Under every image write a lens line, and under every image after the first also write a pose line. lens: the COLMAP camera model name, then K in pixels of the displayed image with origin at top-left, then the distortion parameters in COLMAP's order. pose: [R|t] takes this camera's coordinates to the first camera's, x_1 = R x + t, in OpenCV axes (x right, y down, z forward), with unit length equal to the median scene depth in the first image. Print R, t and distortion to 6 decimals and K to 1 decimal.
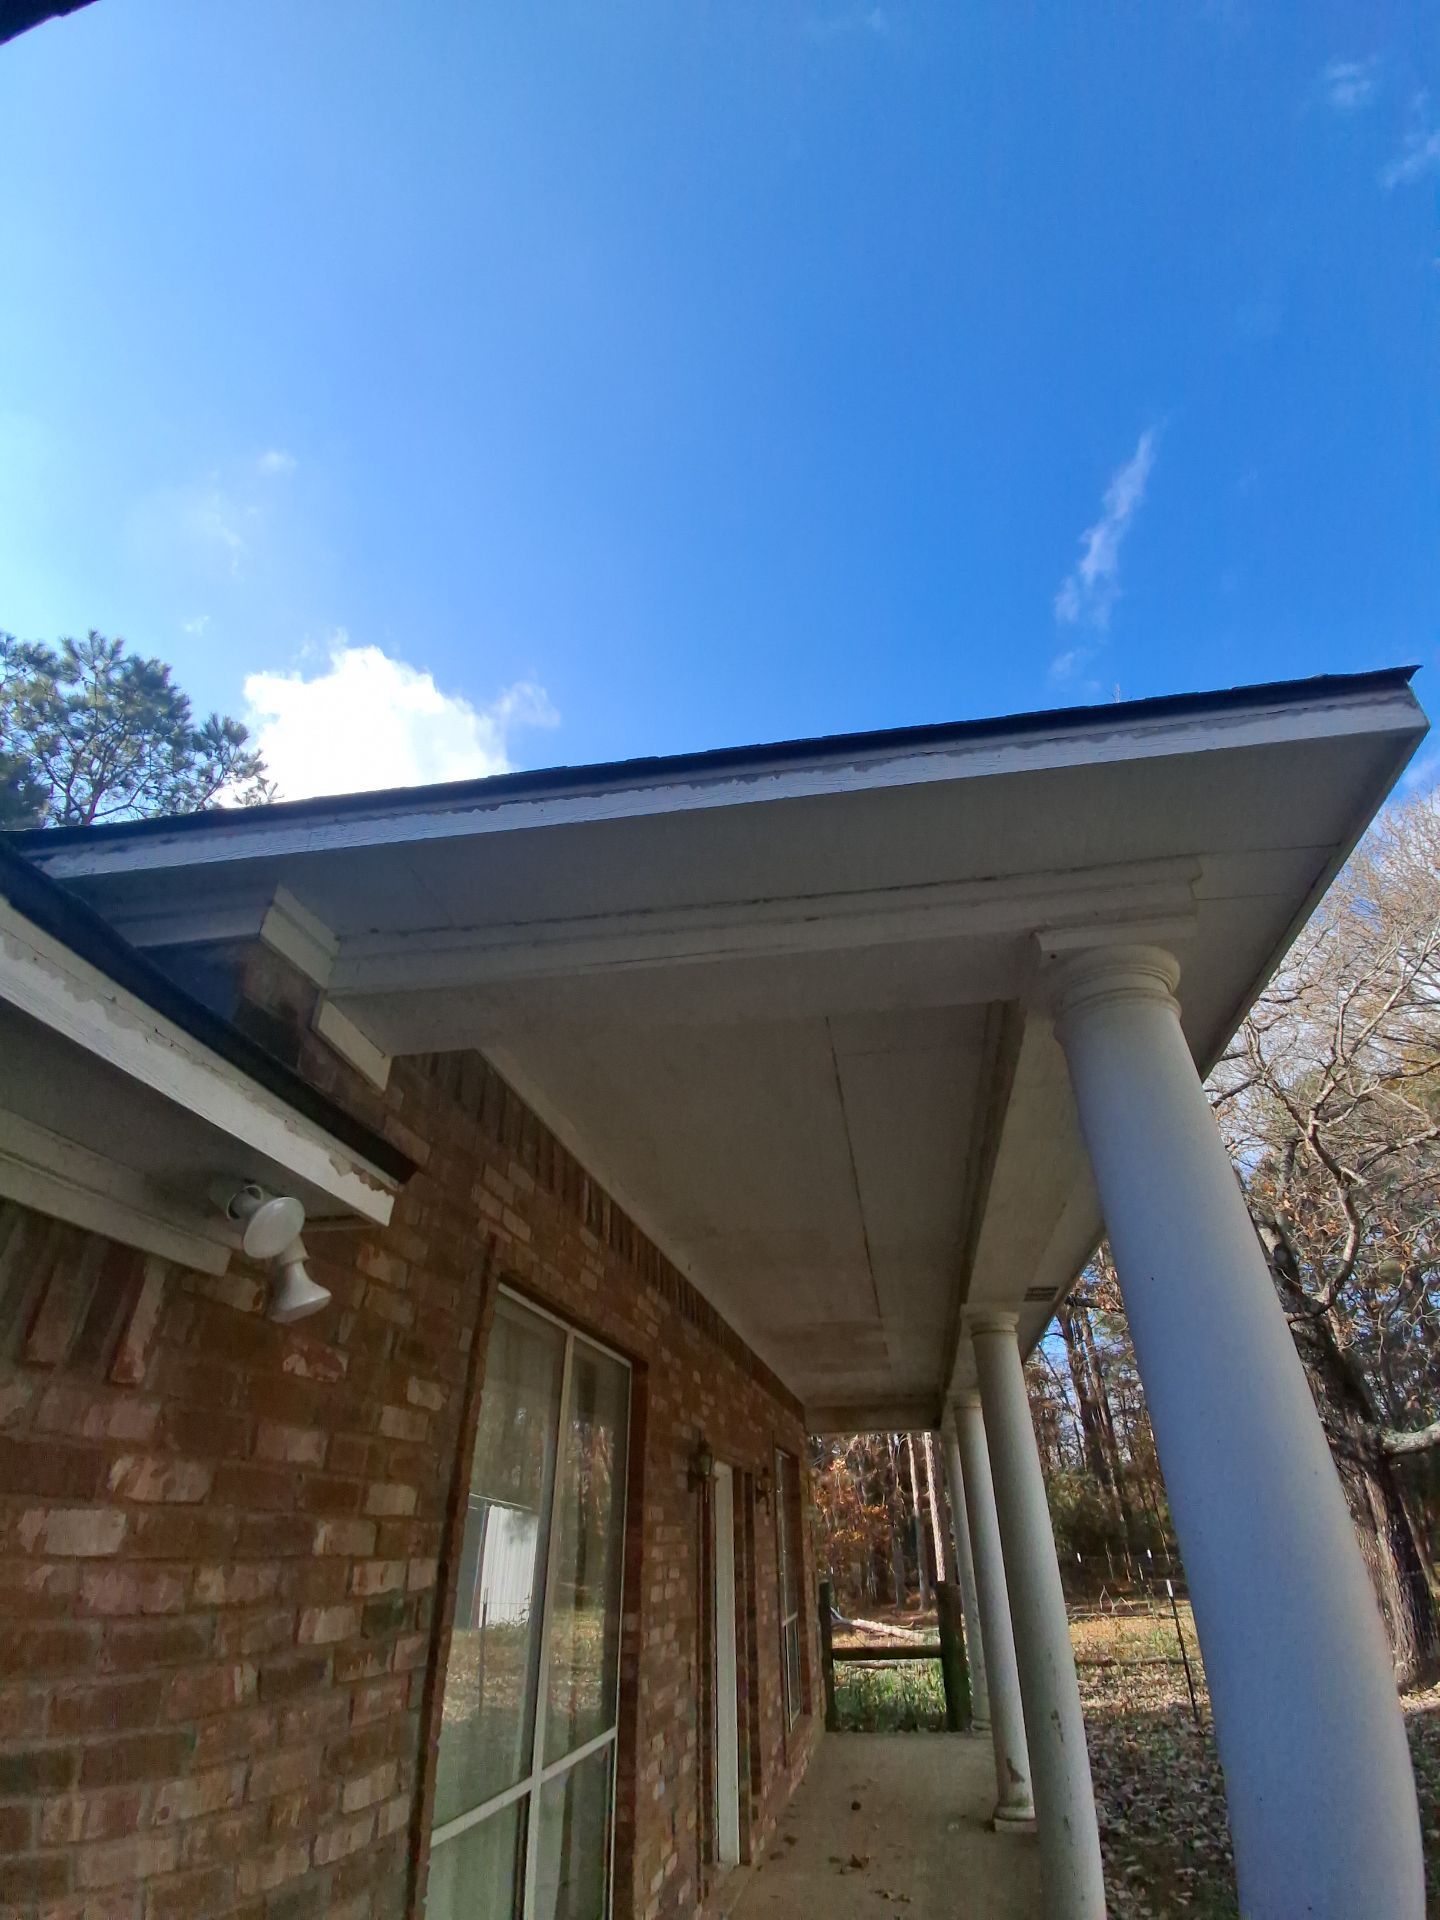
lens RADIAL K [[856.1, 0, 720.0], [0, 856.1, 960.0], [0, 0, 1]] dist [0.019597, -0.035241]
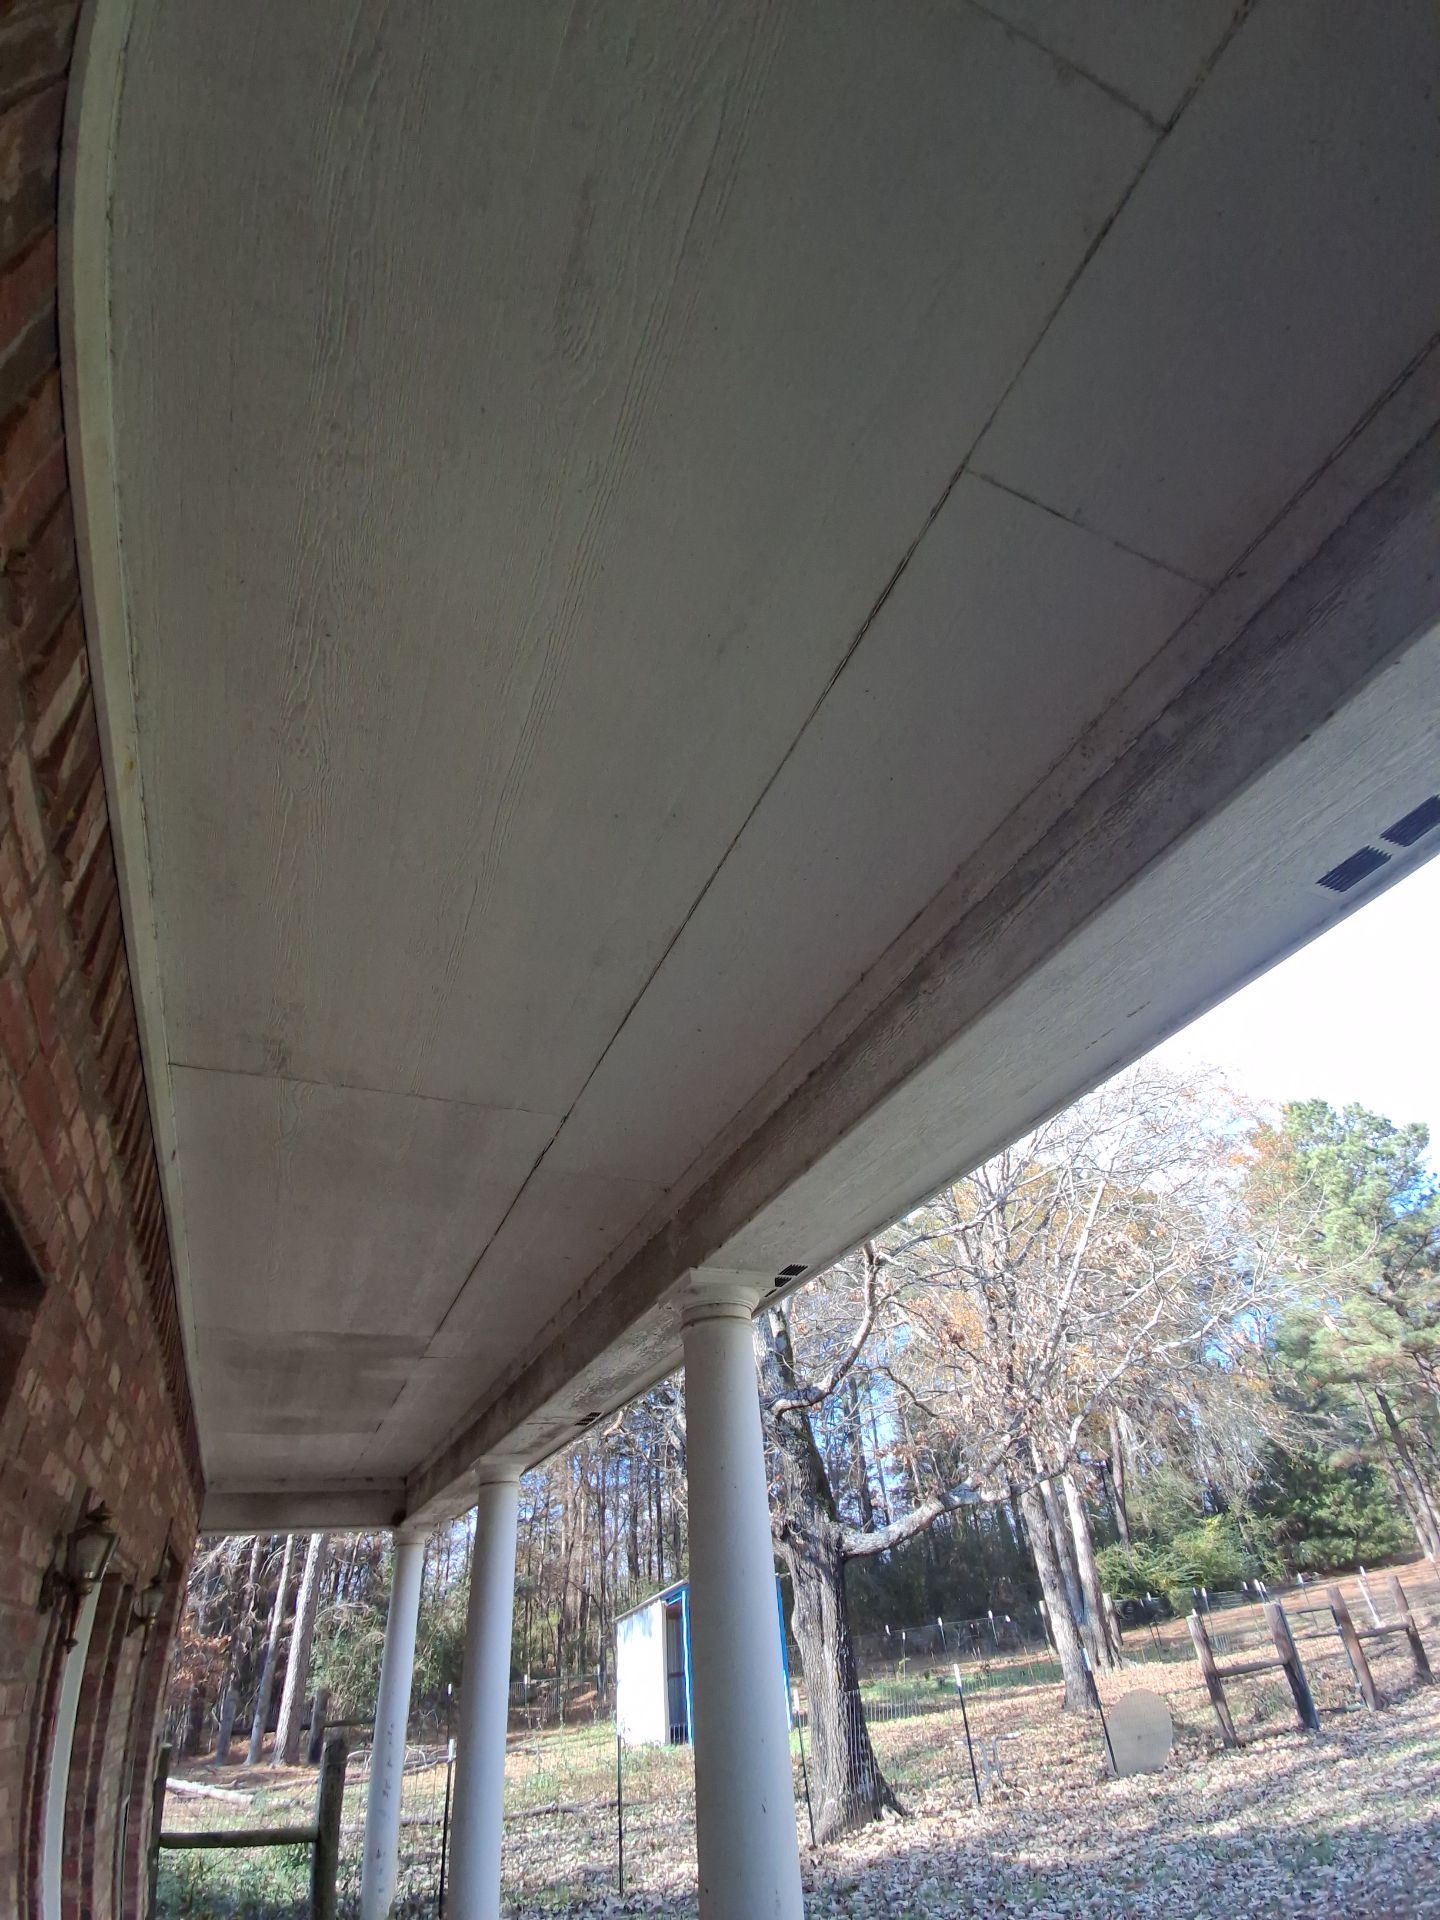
lens RADIAL K [[856.1, 0, 720.0], [0, 856.1, 960.0], [0, 0, 1]] dist [0.019597, -0.035241]
pose [[0.818943, 0.307429, 0.484582, -0.026887], [-0.257346, 0.951476, -0.168722, 0.129624], [-0.512938, 0.013469, 0.858320, 0.207287]]
